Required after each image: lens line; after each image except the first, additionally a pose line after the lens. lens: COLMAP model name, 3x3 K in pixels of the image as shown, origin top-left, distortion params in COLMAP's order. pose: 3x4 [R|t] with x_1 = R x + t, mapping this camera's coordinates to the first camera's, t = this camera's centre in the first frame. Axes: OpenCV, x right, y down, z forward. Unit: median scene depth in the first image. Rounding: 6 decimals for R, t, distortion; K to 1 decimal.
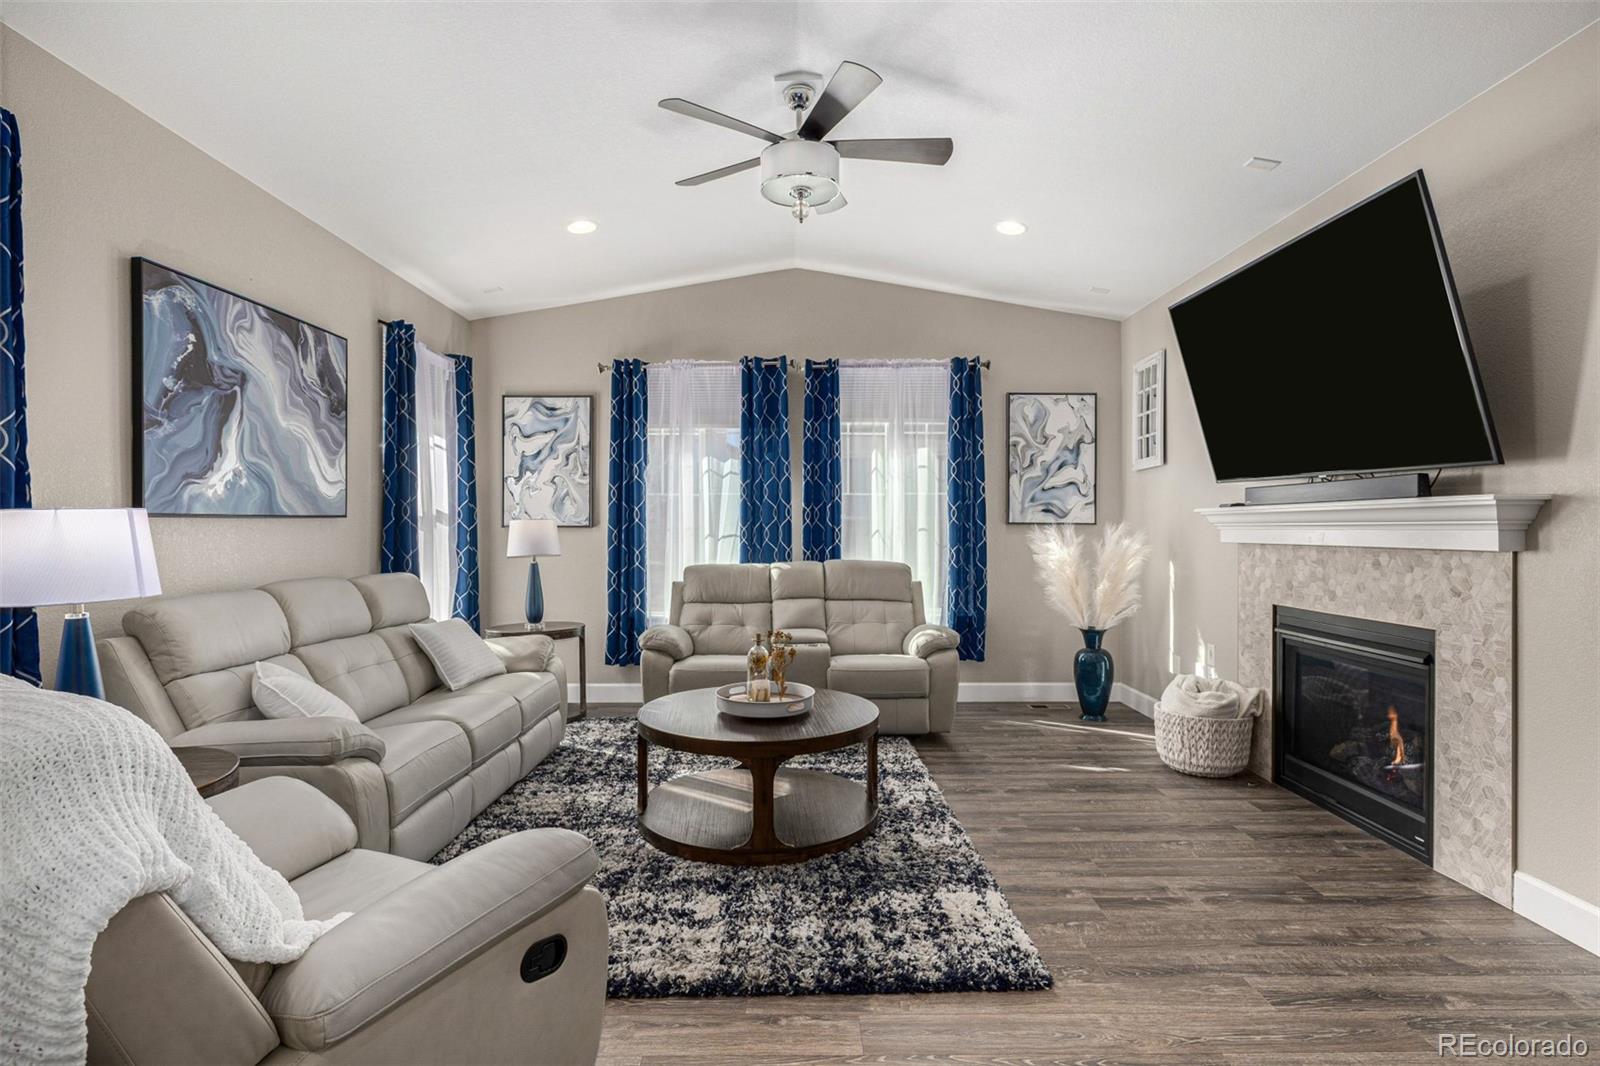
lens RADIAL K [[794.9, 0, 800.9], [0, 794.9, 525.8], [0, 0, 1]] dist [-0.004743, 0.002071]
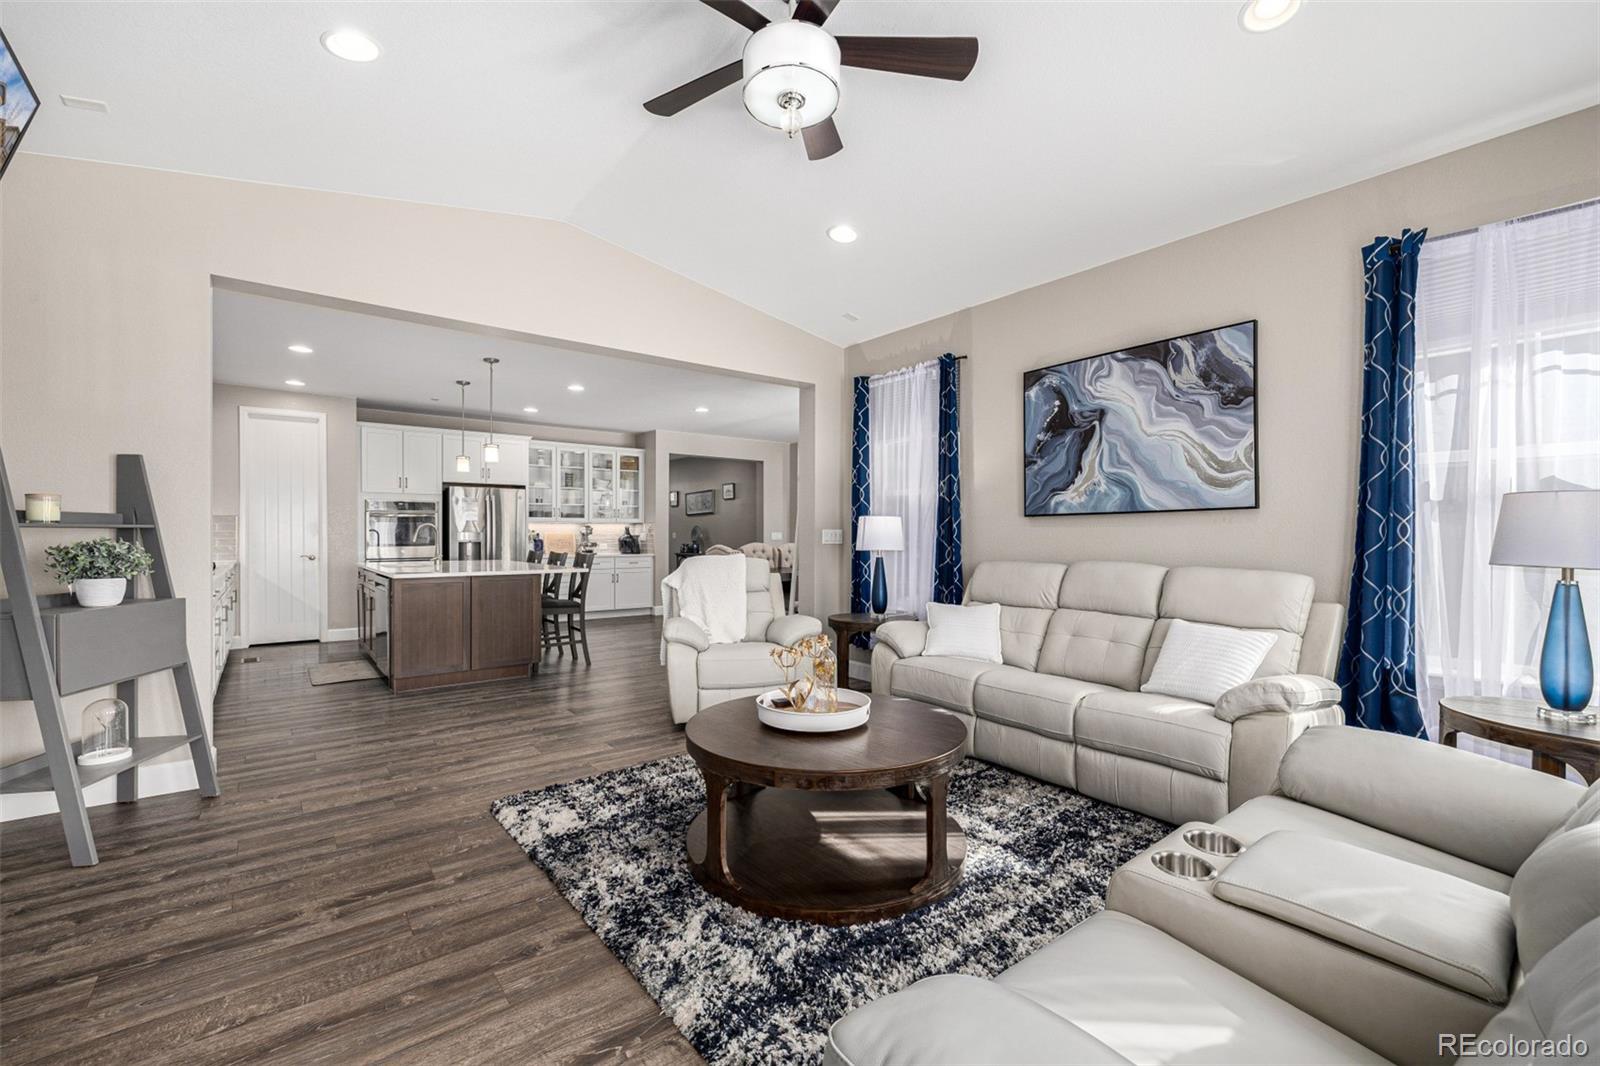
lens RADIAL K [[668.5, 0, 795.6], [0, 668.5, 535.5], [0, 0, 1]] dist [0.001424, -0.000848]
pose [[-0.791690, -0.001136, -0.610922, 0.353180], [-0.000053, 0.999998, -0.001791, 0.023612], [0.610923, -0.001386, -0.791689, 1.315919]]
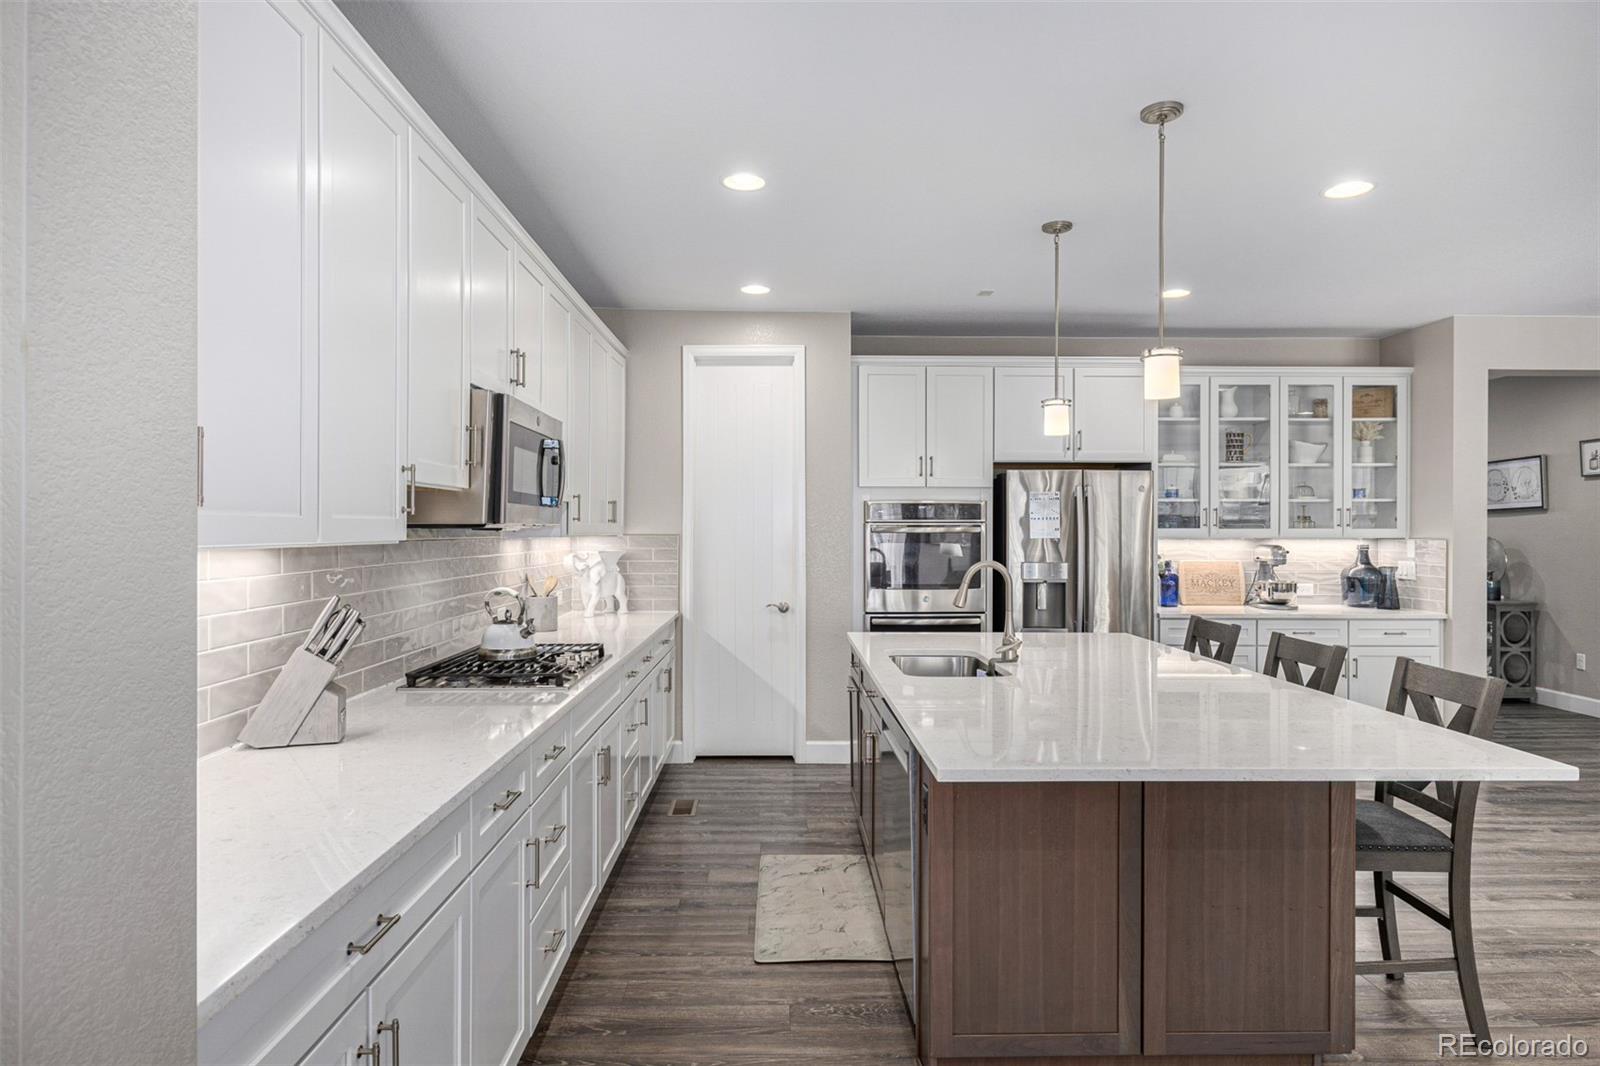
lens RADIAL K [[914.6, 0, 793.8], [0, 914.6, 530.0], [0, 0, 1]] dist [-0.004716, -0.002219]
pose [[-0.999979, -0.001728, -0.006170, 0.274565], [-0.001713, 0.999995, -0.002487, -0.035146], [0.006174, -0.002476, -0.999978, 0.440850]]
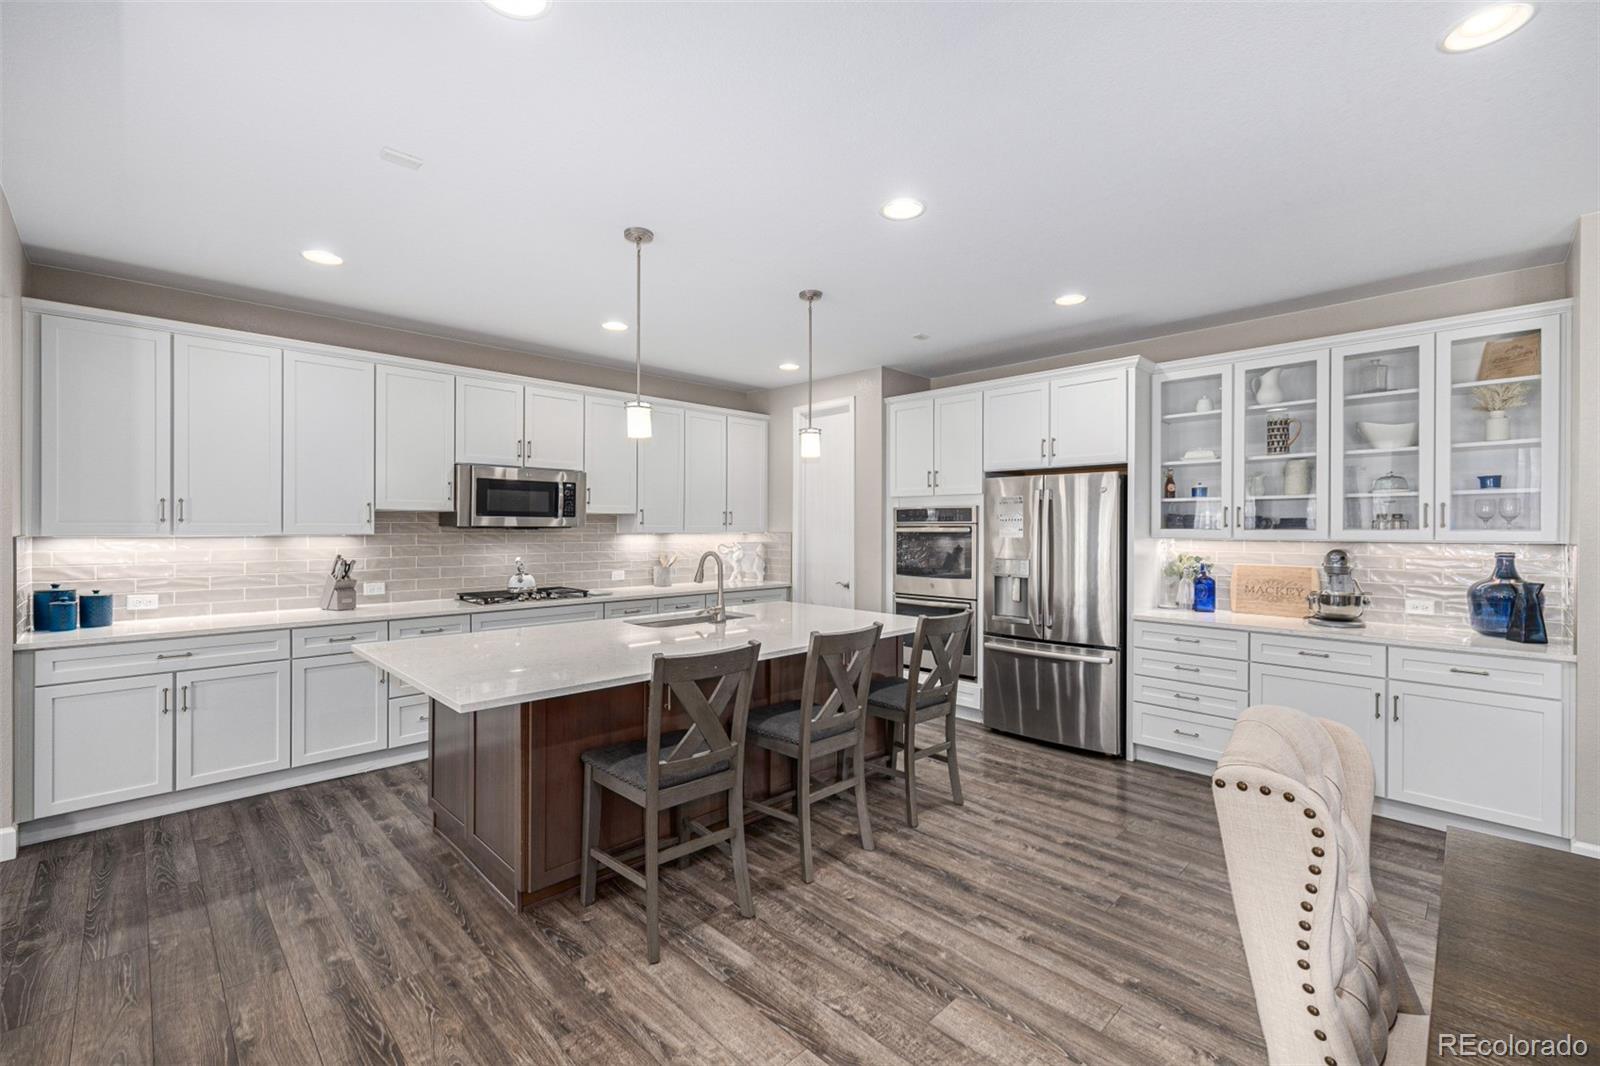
lens RADIAL K [[668.5, 0, 799.4], [0, 668.5, 533.4], [0, 0, 1]] dist [0.001424, -0.000848]
pose [[-0.693958, -0.008457, 0.719966, -0.683664], [-0.004029, 0.999961, 0.007863, -0.041390], [-0.720004, 0.002556, -0.693965, 0.115409]]
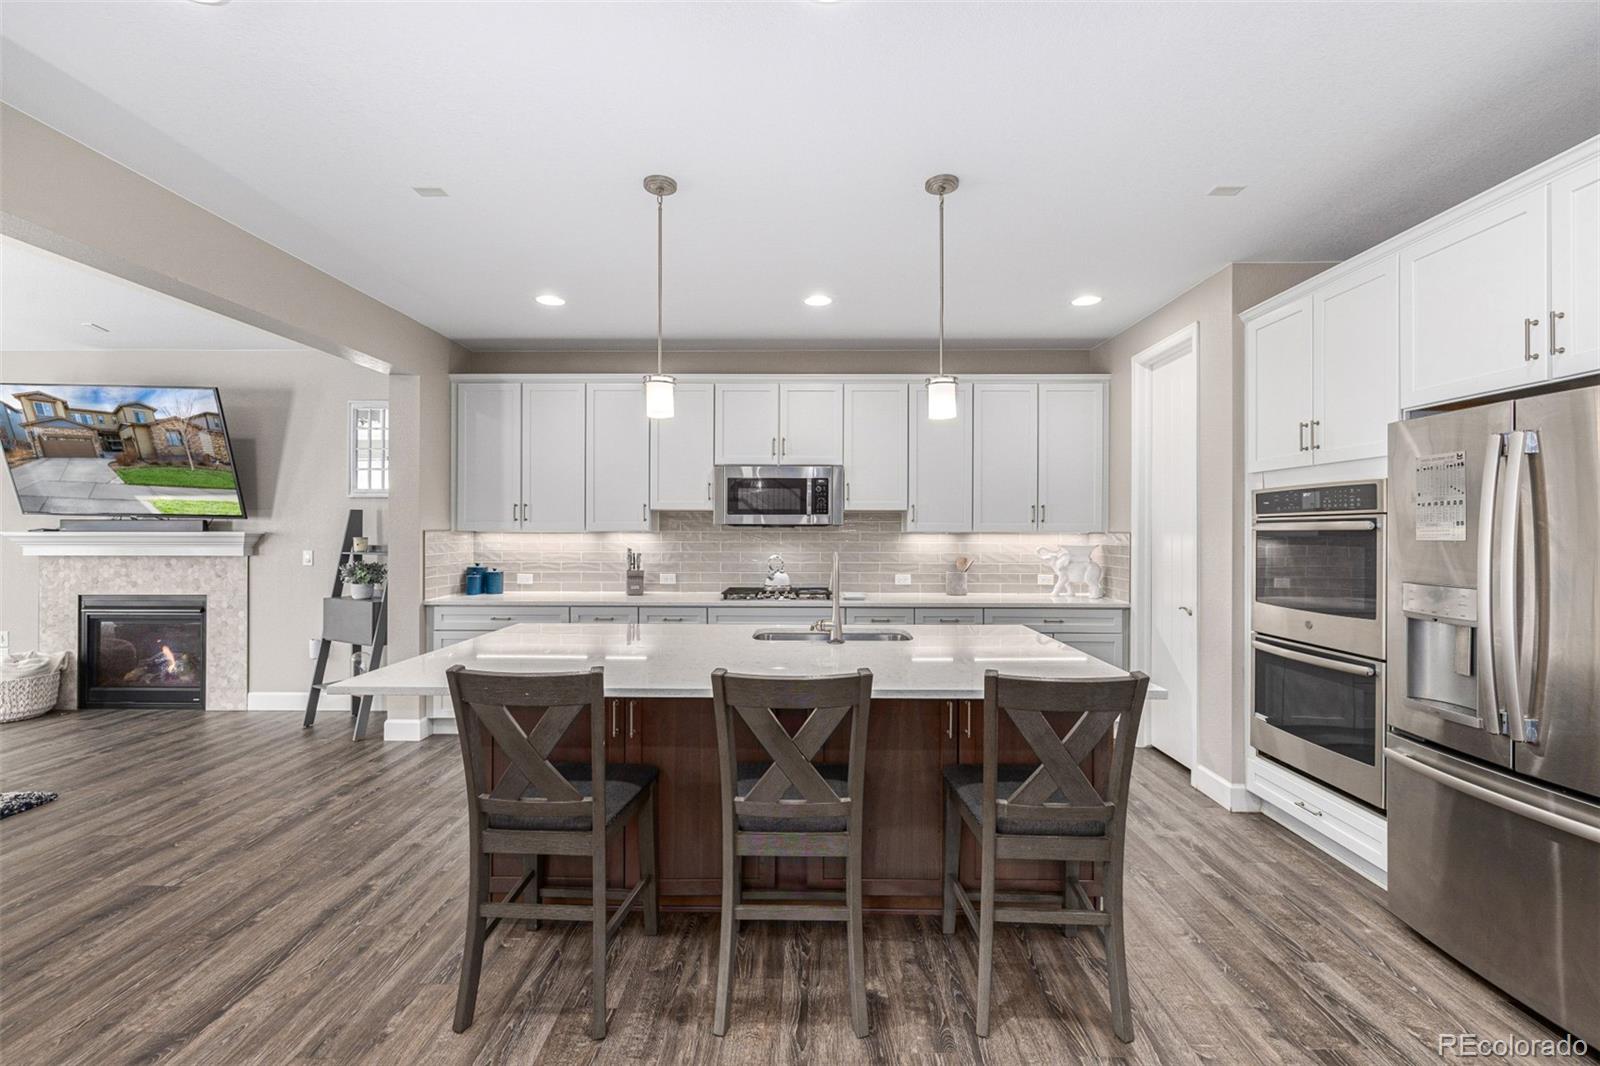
lens RADIAL K [[668.5, 0, 800.4], [0, 668.5, 530.0], [0, 0, 1]] dist [0.001424, -0.000848]
pose [[0.019542, -0.001473, 0.999808, -0.669553], [-0.004021, 0.999991, 0.001552, -0.034081], [-0.999801, -0.004051, 0.019536, -0.426394]]
